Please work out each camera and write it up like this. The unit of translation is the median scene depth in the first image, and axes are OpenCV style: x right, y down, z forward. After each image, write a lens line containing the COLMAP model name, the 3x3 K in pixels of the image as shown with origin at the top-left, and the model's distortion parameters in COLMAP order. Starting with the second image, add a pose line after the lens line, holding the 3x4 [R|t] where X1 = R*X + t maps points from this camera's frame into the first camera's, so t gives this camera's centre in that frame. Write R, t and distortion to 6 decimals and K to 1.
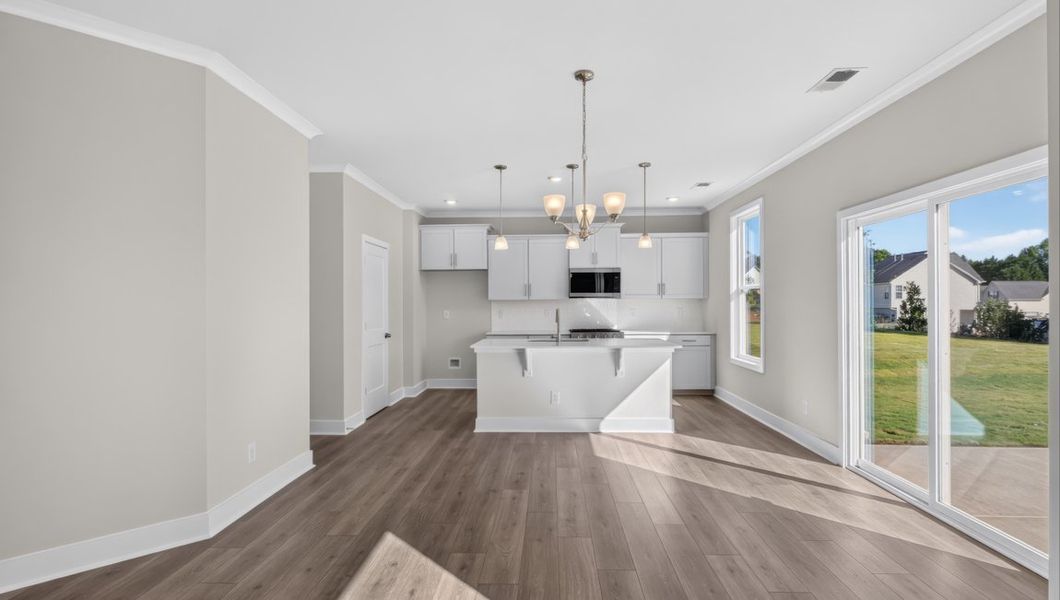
lens RADIAL K [[495.9, 0, 534.7], [0, 495.9, 298.2], [0, 0, 1]] dist [-0.002809, -0.000646]
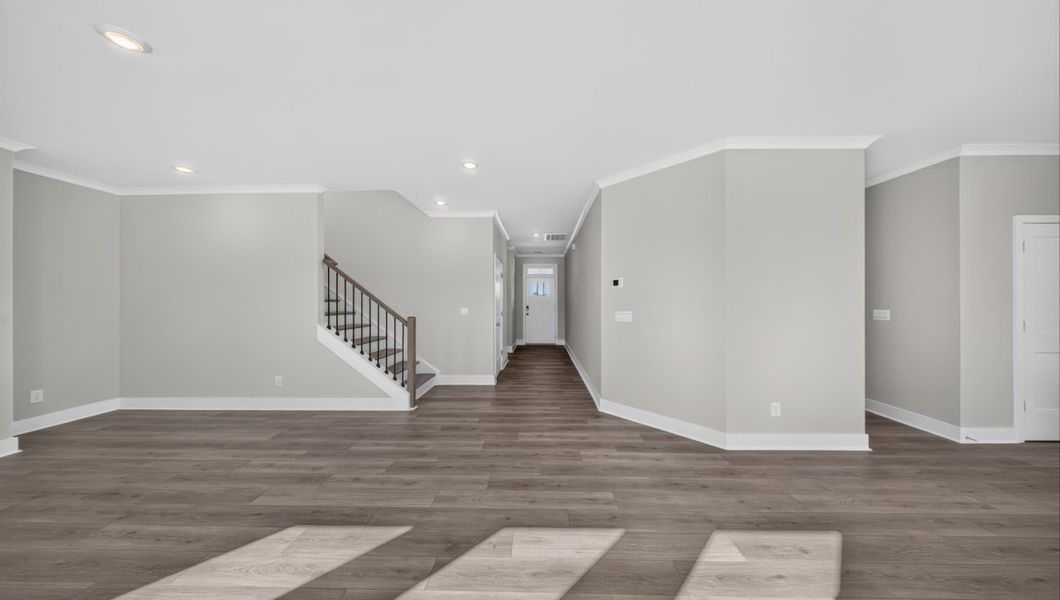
lens RADIAL K [[303.6, 0, 522.2], [0, 303.6, 302.4], [0, 0, 1]] dist [-0.006734, -0.000037]
pose [[0.010469, 0.013200, -0.999858, 0.233274], [0.014287, 0.999809, 0.013349, -0.004632], [0.999843, -0.014425, 0.010278, 0.277972]]
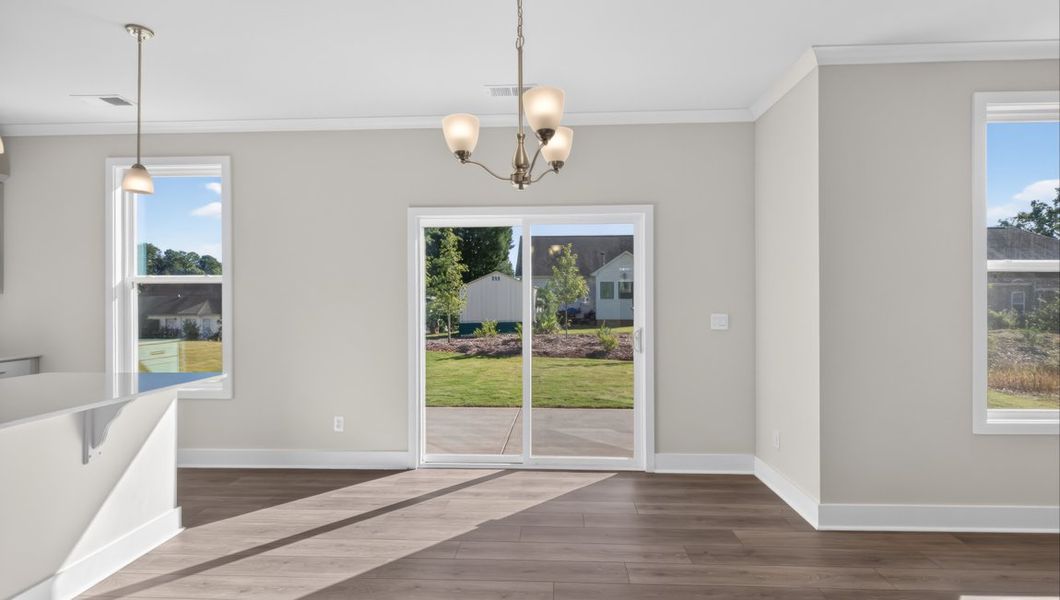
lens RADIAL K [[495.9, 0, 534.7], [0, 495.9, 298.2], [0, 0, 1]] dist [-0.002809, -0.000646]
pose [[0.015250, 0.011270, 0.999820, -0.411268], [-0.007981, 0.999906, -0.011149, 0.012952], [-0.999852, -0.007810, 0.015338, 0.856982]]
